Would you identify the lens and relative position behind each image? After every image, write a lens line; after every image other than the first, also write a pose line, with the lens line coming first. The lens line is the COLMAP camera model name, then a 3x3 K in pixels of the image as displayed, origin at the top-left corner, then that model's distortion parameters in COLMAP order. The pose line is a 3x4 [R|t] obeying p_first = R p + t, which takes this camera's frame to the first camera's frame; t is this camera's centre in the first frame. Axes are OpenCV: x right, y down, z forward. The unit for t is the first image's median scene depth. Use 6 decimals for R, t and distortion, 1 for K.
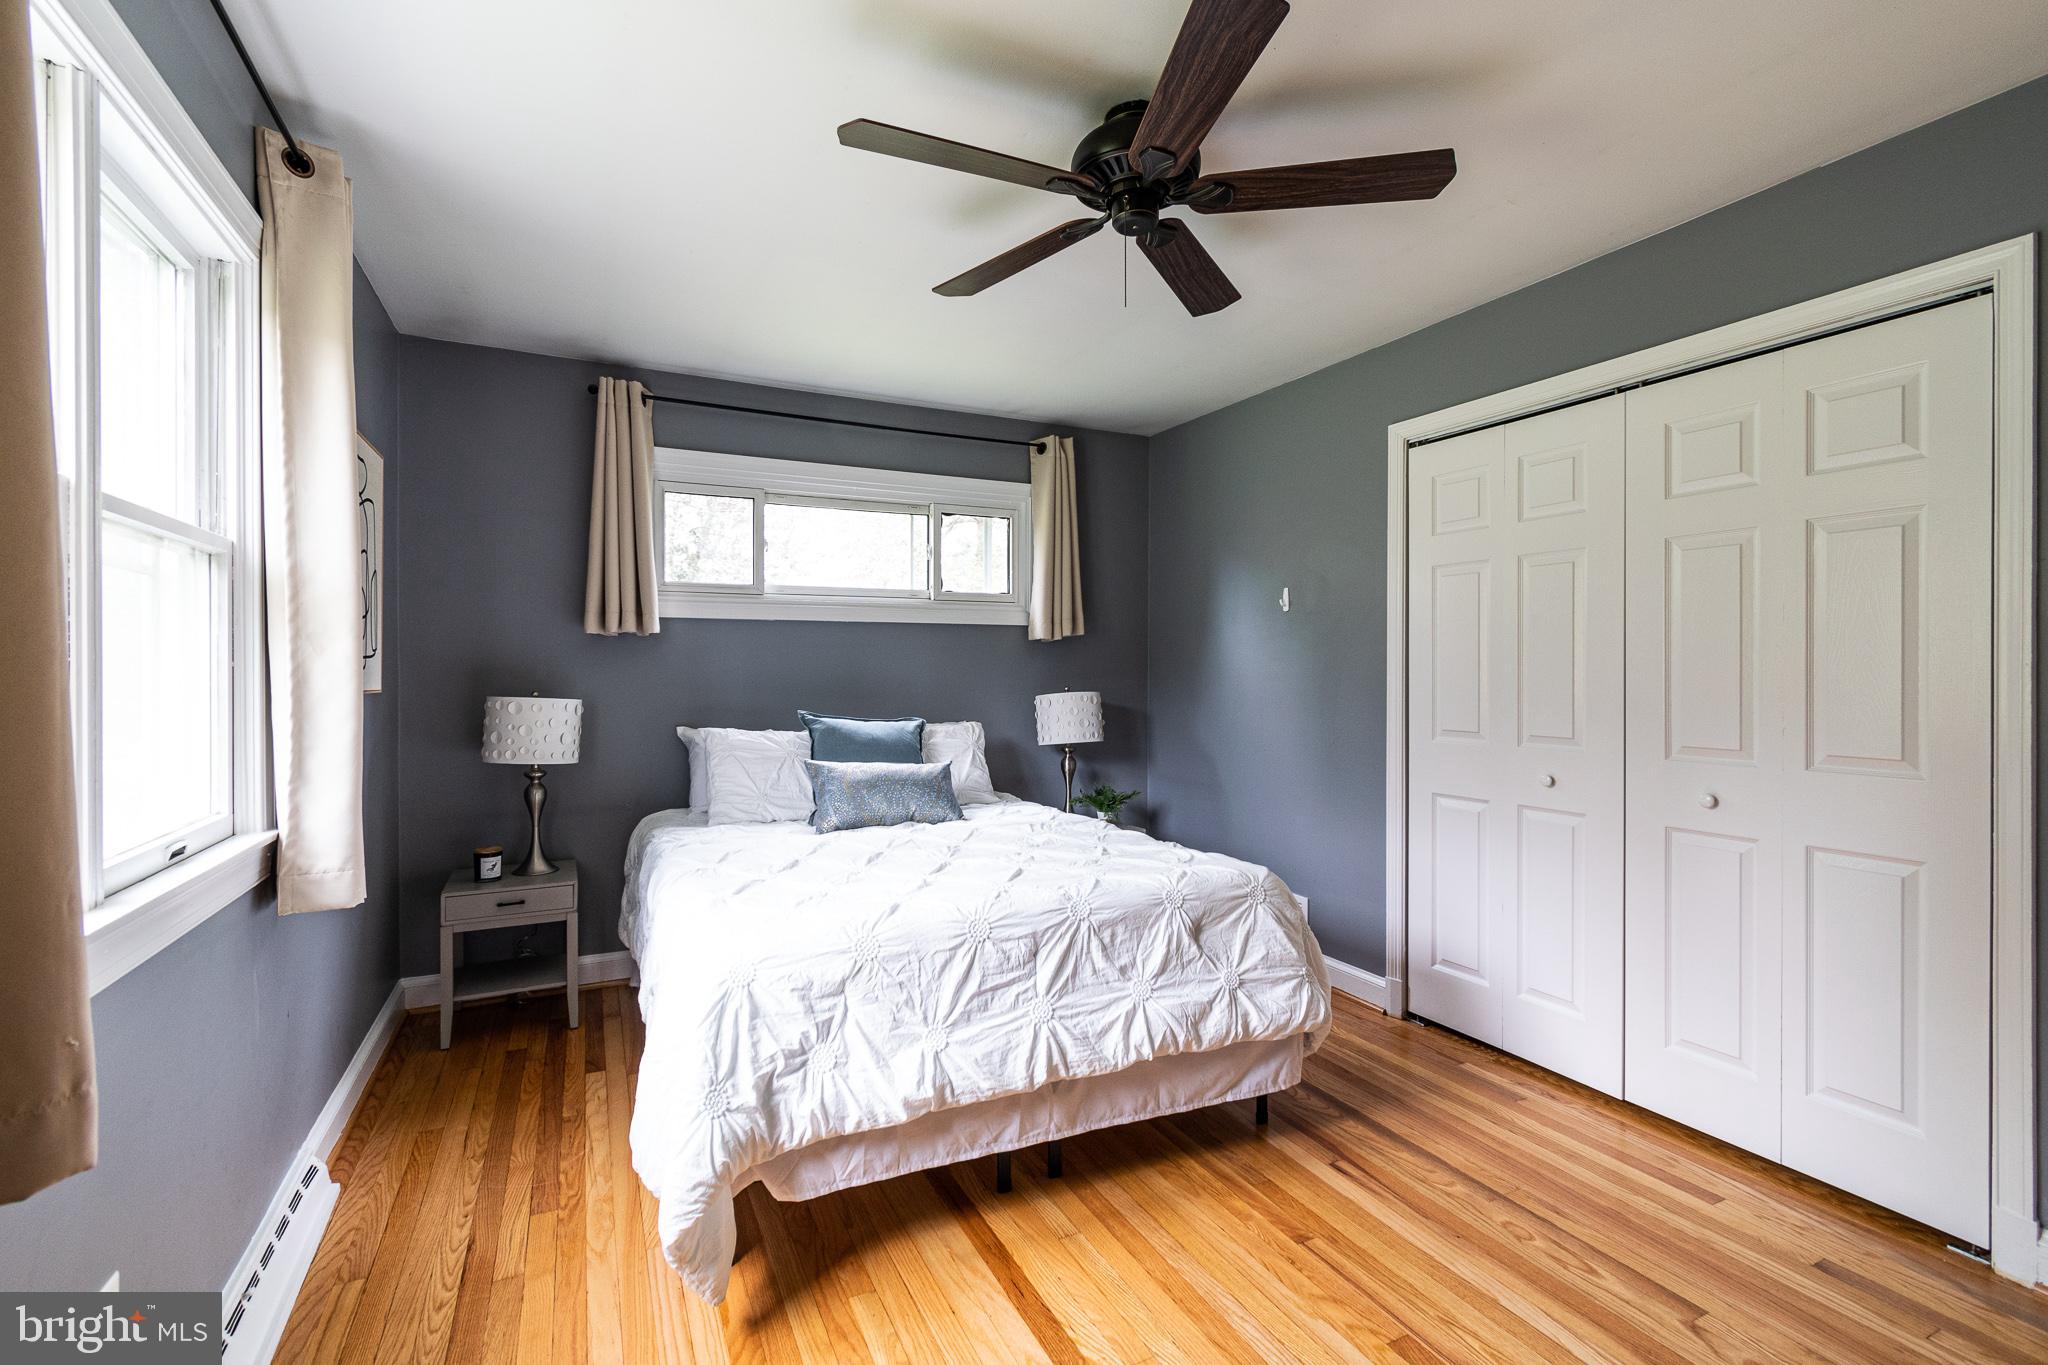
lens RADIAL K [[908.2, 0, 1016.5], [0, 908.2, 673.6], [0, 0, 1]] dist [-0.000238, -0.000053]
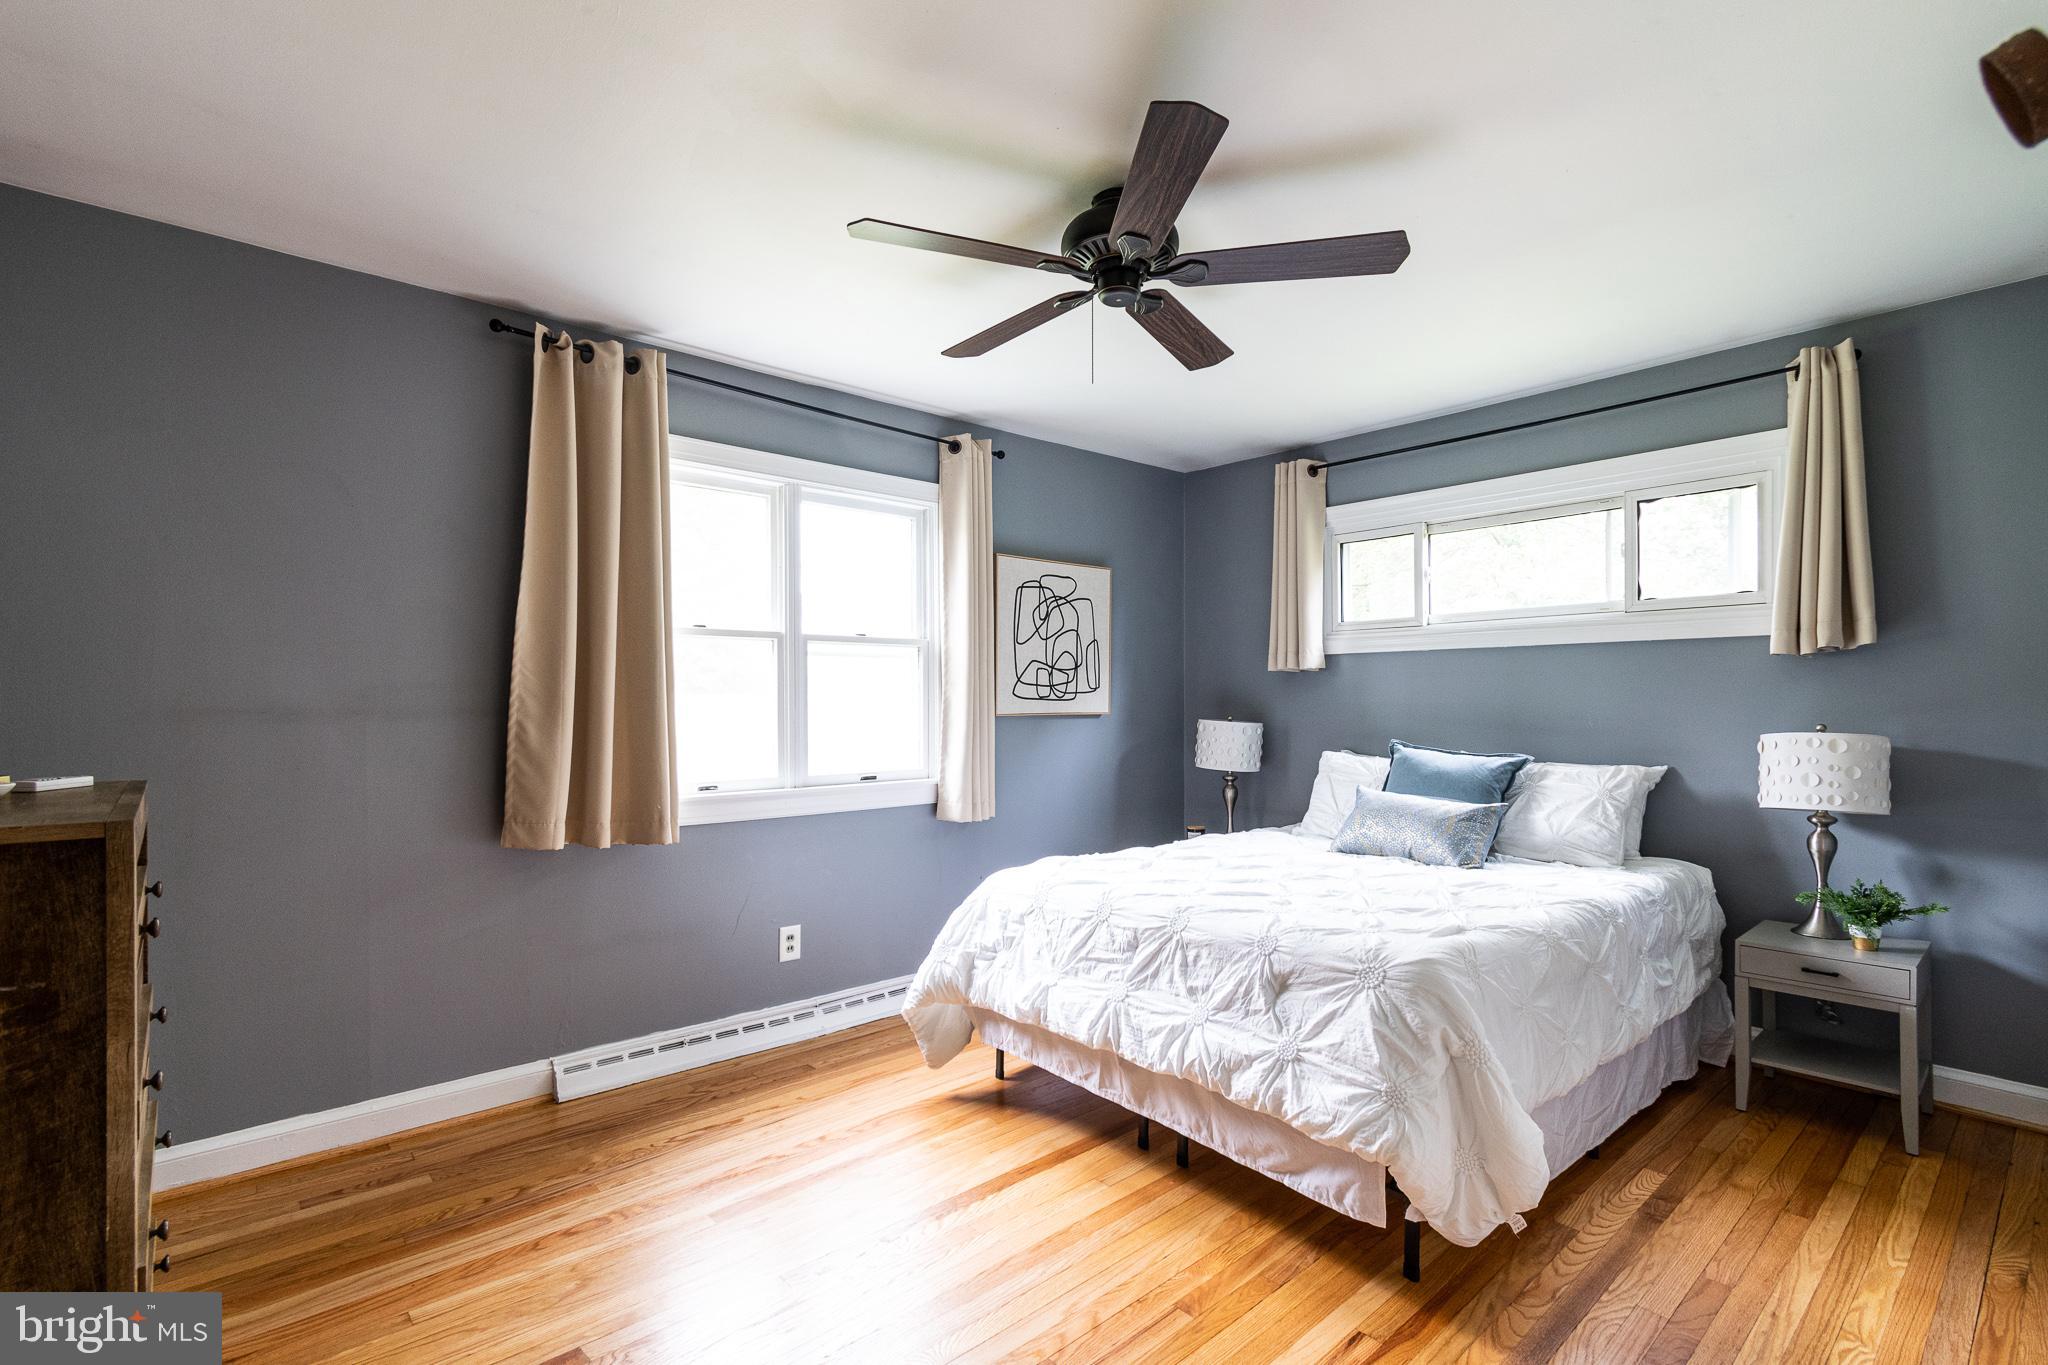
lens RADIAL K [[925.6, 0, 1012.5], [0, 925.6, 689.6], [0, 0, 1]] dist [0.001914, -0.000045]
pose [[0.264371, -0.010920, -0.964359, 1.033926], [-0.000895, 0.999933, -0.011568, -0.005507], [0.964421, 0.003922, 0.264343, 0.491973]]
